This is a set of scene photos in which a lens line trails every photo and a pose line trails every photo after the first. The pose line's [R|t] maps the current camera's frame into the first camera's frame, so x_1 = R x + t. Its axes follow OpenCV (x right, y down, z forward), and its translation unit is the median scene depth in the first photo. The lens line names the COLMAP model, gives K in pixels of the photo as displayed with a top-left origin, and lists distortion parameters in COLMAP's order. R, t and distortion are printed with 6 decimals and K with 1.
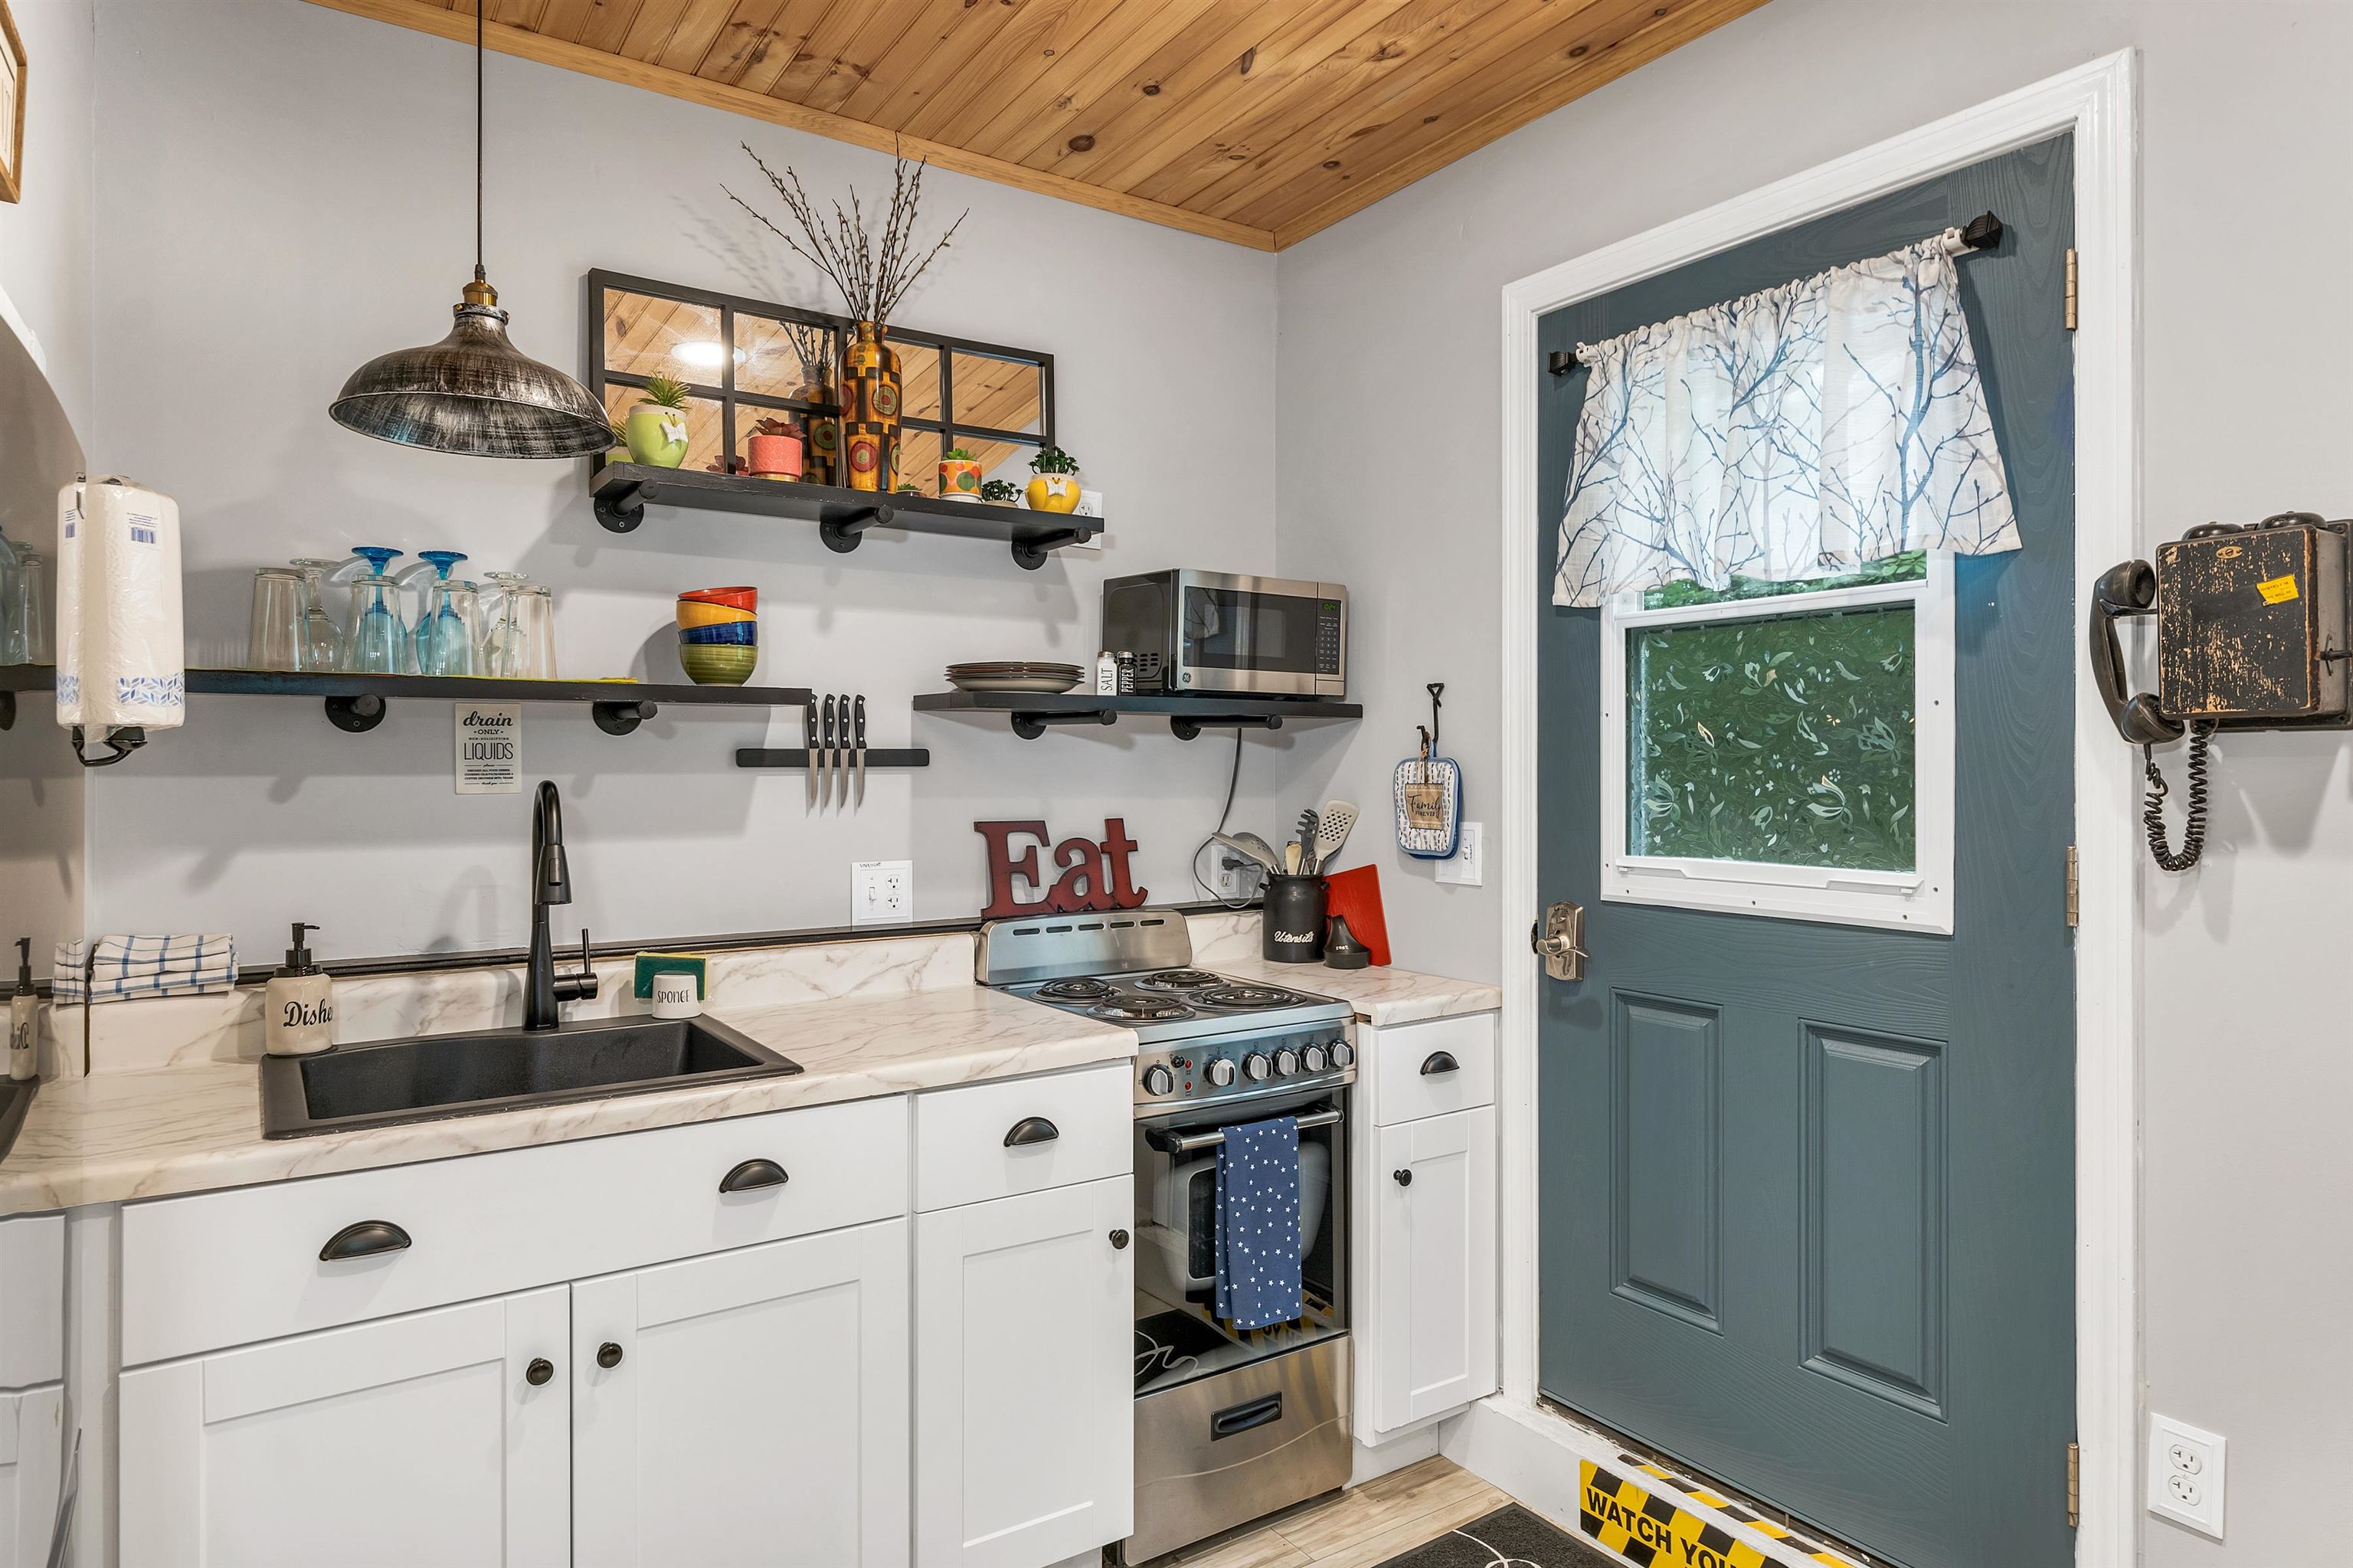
lens RADIAL K [[1405.9, 0, 1120.9], [0, 1405.9, 758.6], [0, 0, 1]] dist [-0.008878, 0.006253]
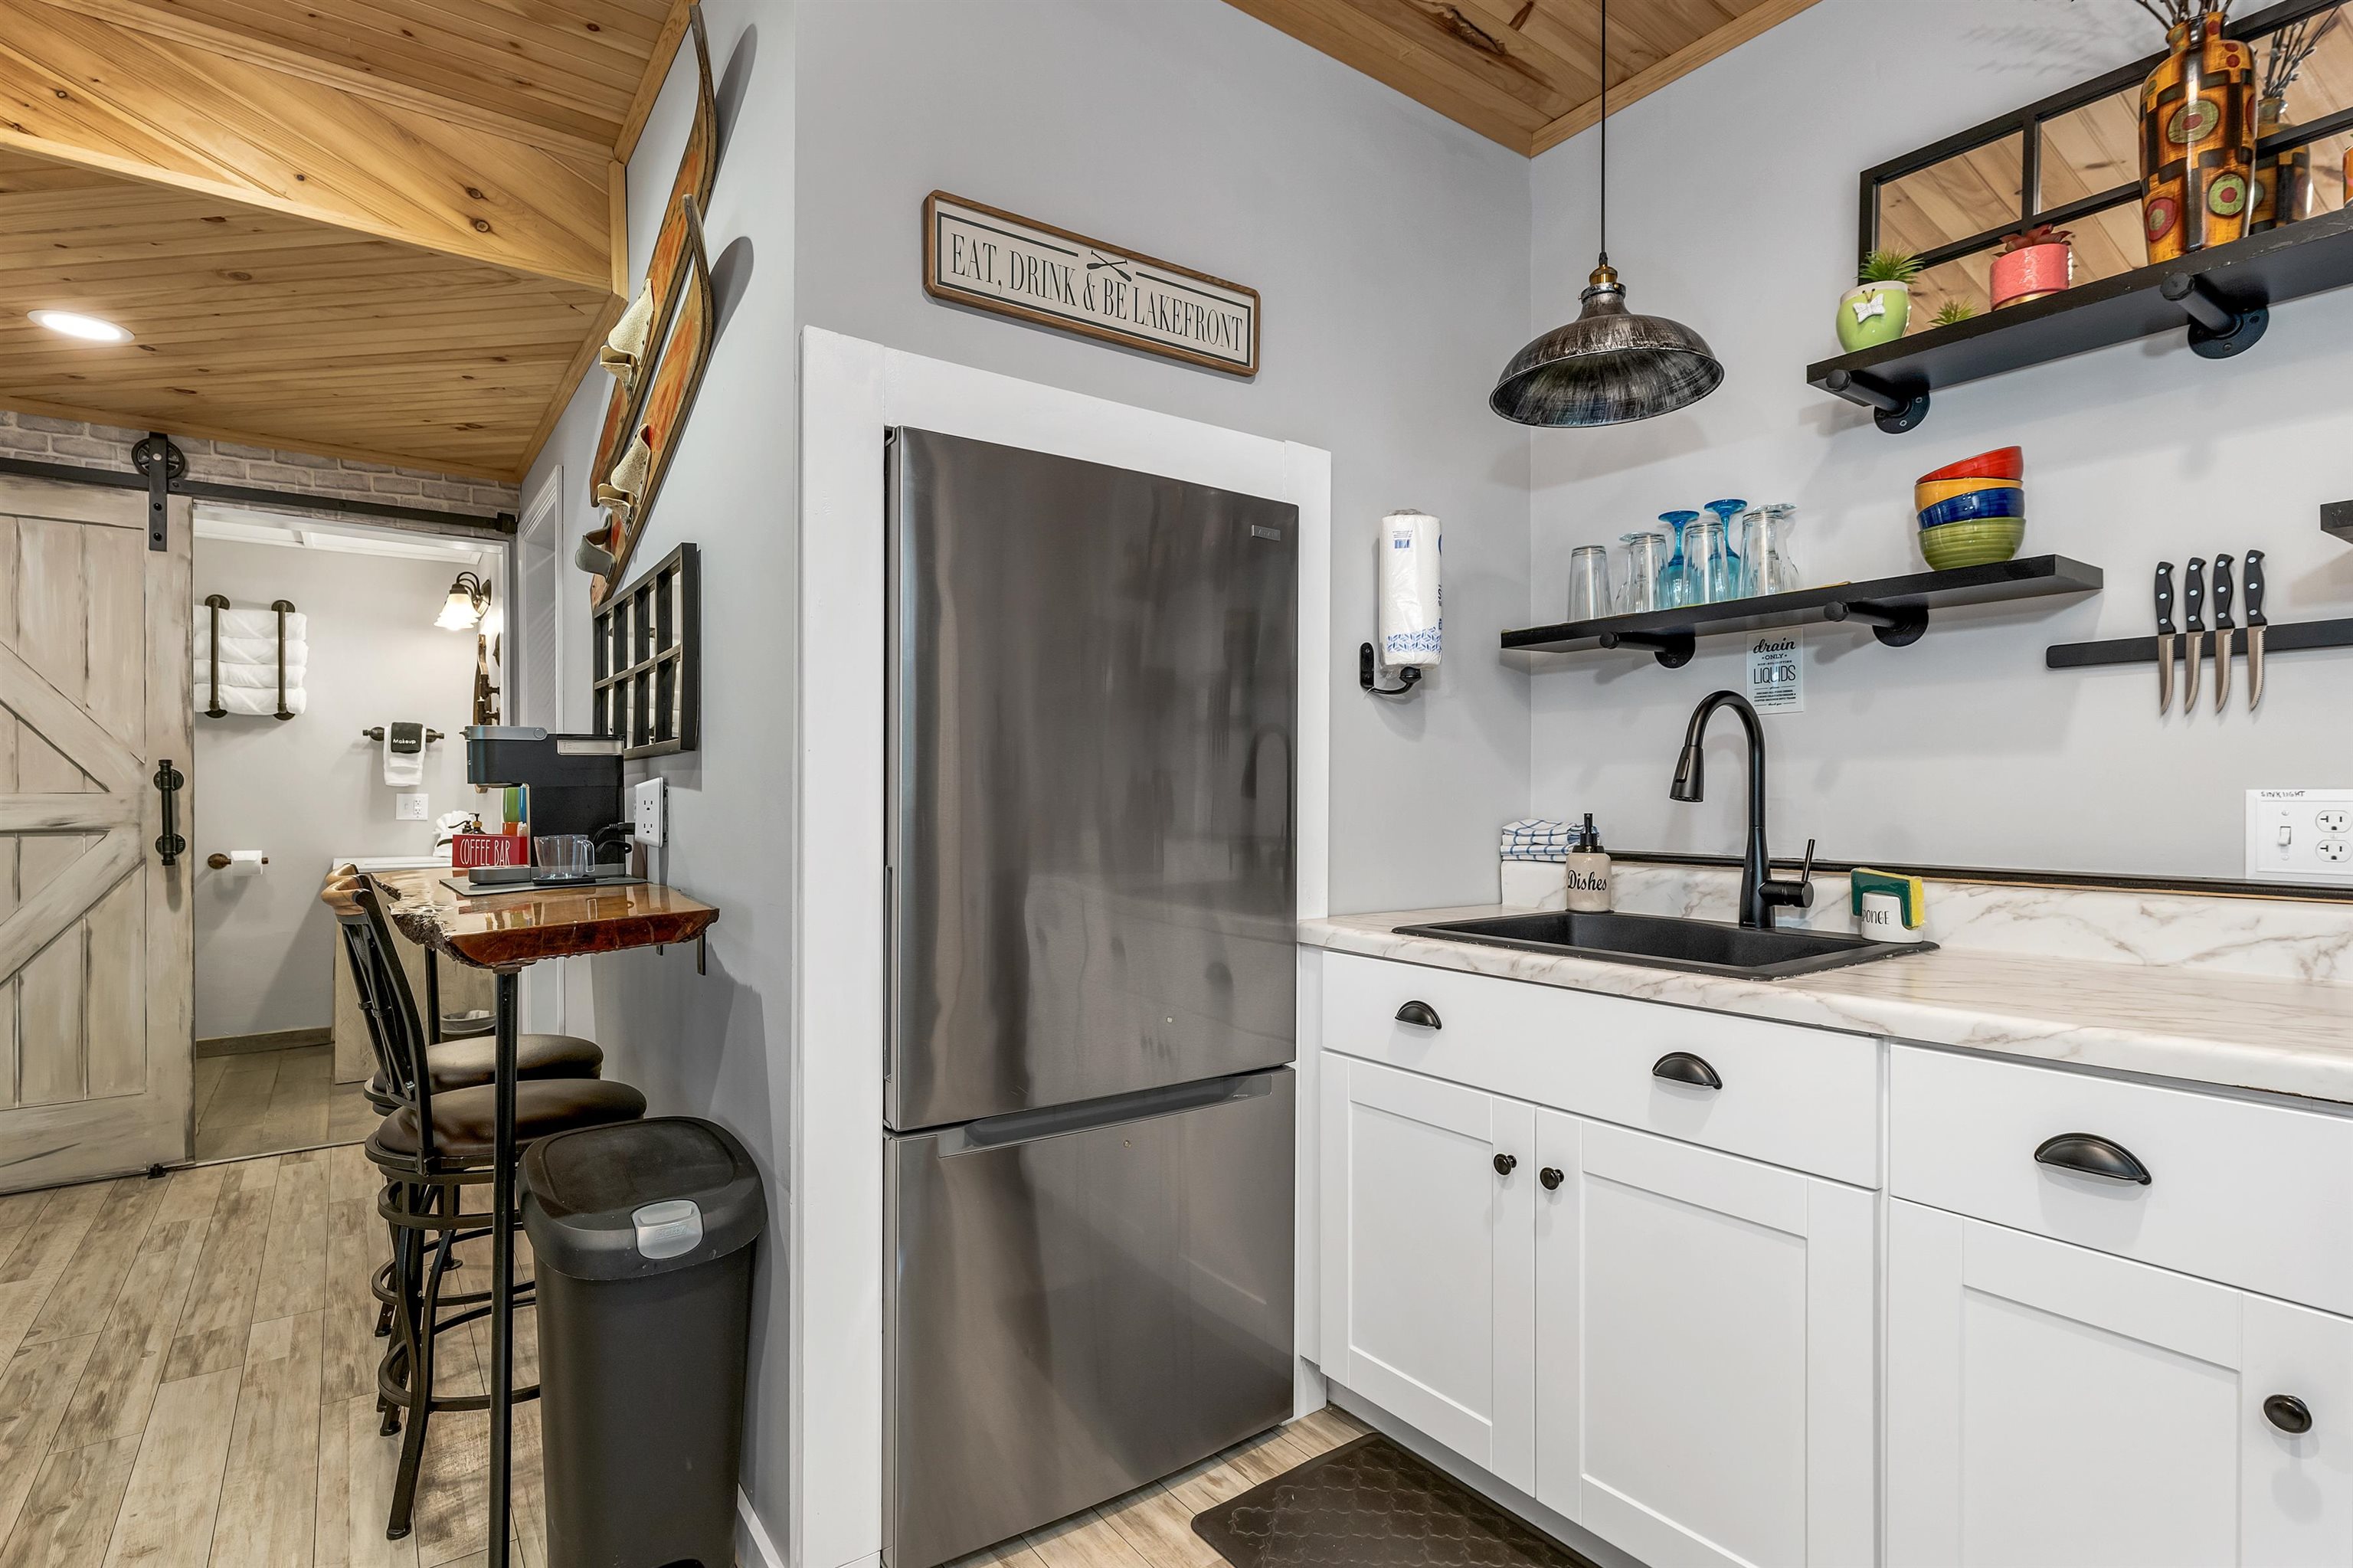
lens RADIAL K [[1119.9, 0, 1163.5], [0, 1119.9, 802.1], [0, 0, 1]] dist [-0.001408, -0.001673]
pose [[0.048202, 0.009938, -0.998788, 0.394071], [-0.000261, 0.999951, 0.009937, 0.085257], [0.998838, -0.000218, 0.048203, 0.488620]]
